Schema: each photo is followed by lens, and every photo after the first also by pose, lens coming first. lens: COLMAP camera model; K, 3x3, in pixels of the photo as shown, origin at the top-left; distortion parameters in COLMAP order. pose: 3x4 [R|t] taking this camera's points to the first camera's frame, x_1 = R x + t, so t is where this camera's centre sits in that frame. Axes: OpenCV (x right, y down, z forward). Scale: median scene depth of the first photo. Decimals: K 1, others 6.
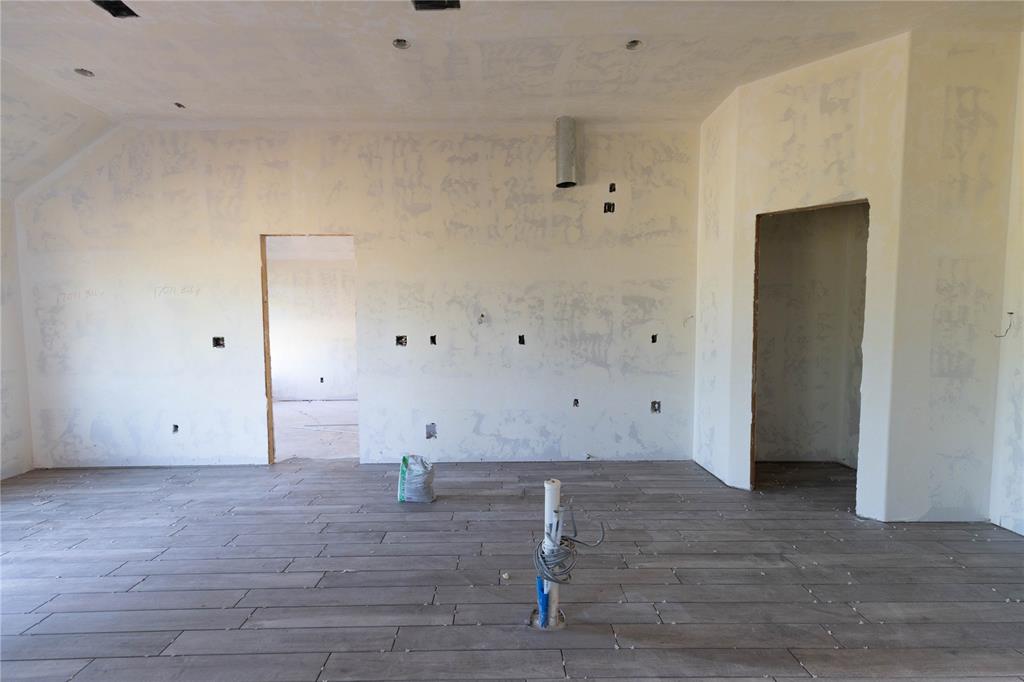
lens RADIAL K [[464.1, 0, 516.6], [0, 464.1, 342.6], [0, 0, 1]] dist [0.010361, -0.001418]
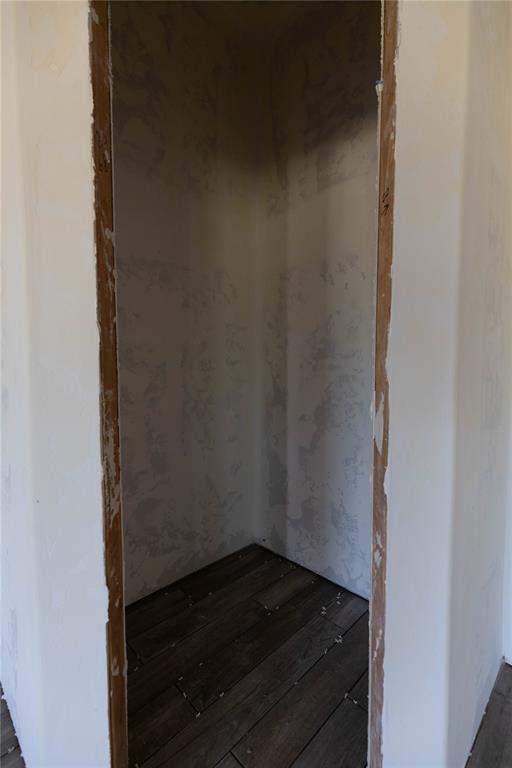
lens RADIAL K [[348.1, 0, 257.7], [0, 348.1, 384.7], [0, 0, 1]] dist [0.010361, -0.001418]
pose [[0.727059, -0.038096, 0.685517, 0.413192], [0.033711, 0.999236, 0.019776, 0.014177], [-0.685747, 0.008731, 0.727788, 0.739834]]
